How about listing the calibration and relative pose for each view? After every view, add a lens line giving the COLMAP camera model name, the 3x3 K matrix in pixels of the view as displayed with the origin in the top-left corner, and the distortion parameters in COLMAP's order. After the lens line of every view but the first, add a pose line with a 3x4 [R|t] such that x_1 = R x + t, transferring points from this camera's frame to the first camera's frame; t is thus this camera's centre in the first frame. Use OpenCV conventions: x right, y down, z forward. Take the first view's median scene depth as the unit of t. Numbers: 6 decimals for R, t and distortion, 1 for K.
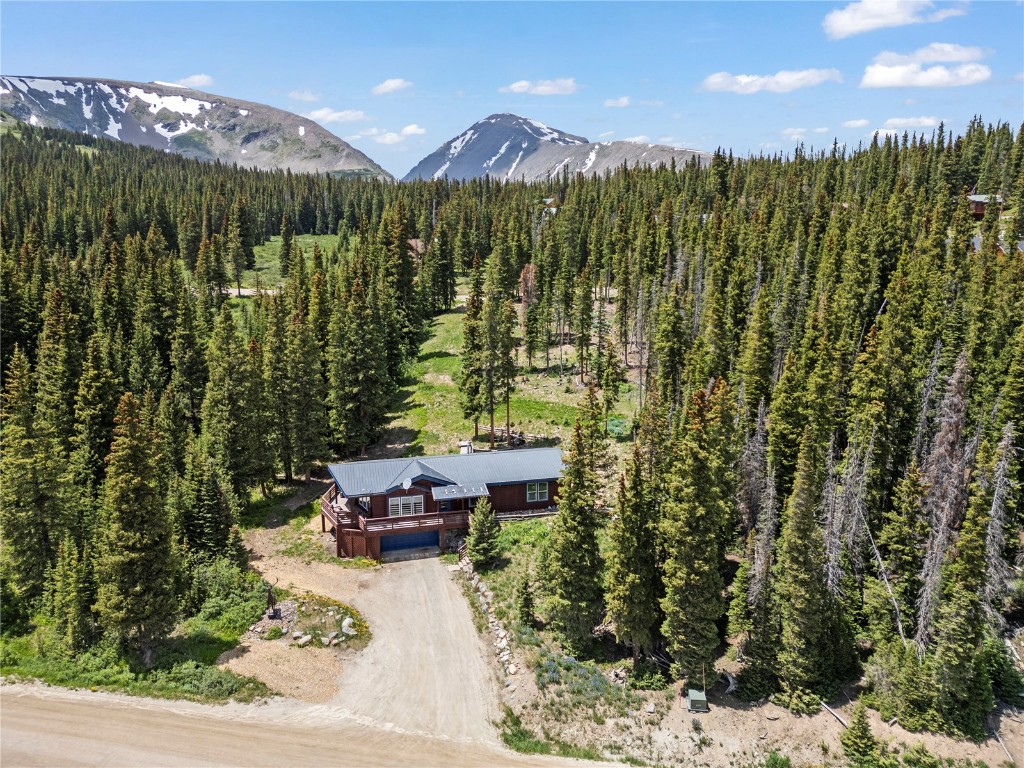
lens RADIAL K [[713.9, 0, 512.0], [0, 713.9, 384.0], [0, 0, 1]] dist [0.093121, -0.093171]
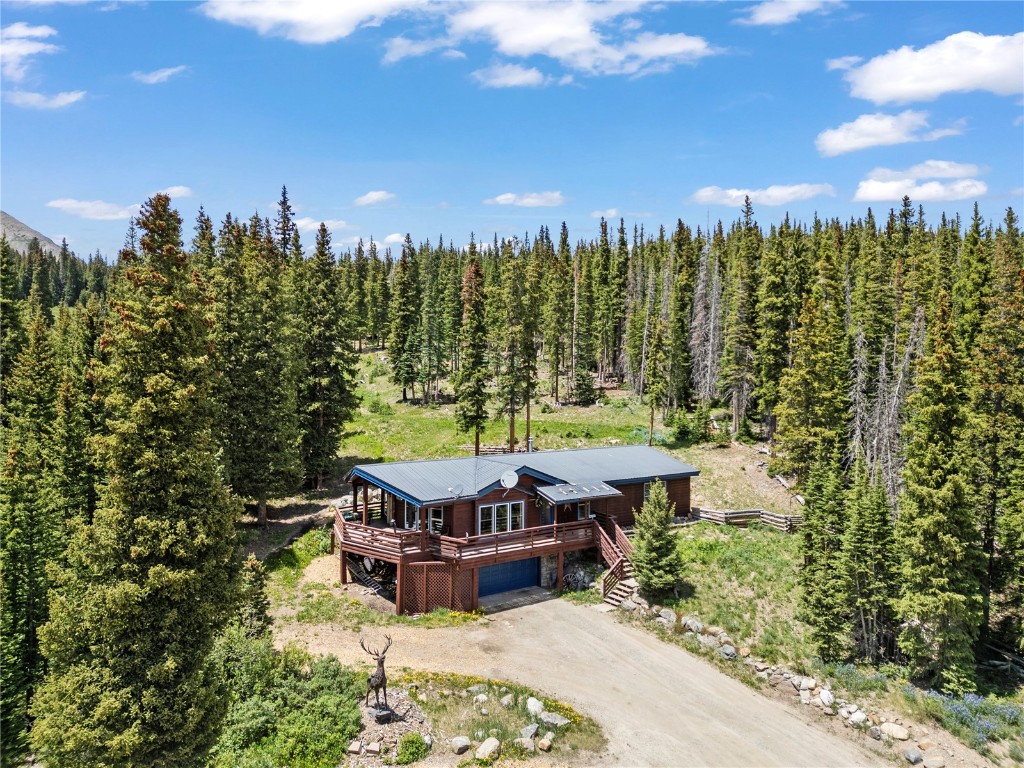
lens RADIAL K [[713.9, 0, 512.0], [0, 713.9, 384.0], [0, 0, 1]] dist [0.093121, -0.093171]
pose [[0.935364, 0.004035, 0.353663, -0.403830], [0.052872, 0.987104, -0.151096, 0.166811], [-0.349711, 0.160029, 0.923089, 0.452412]]
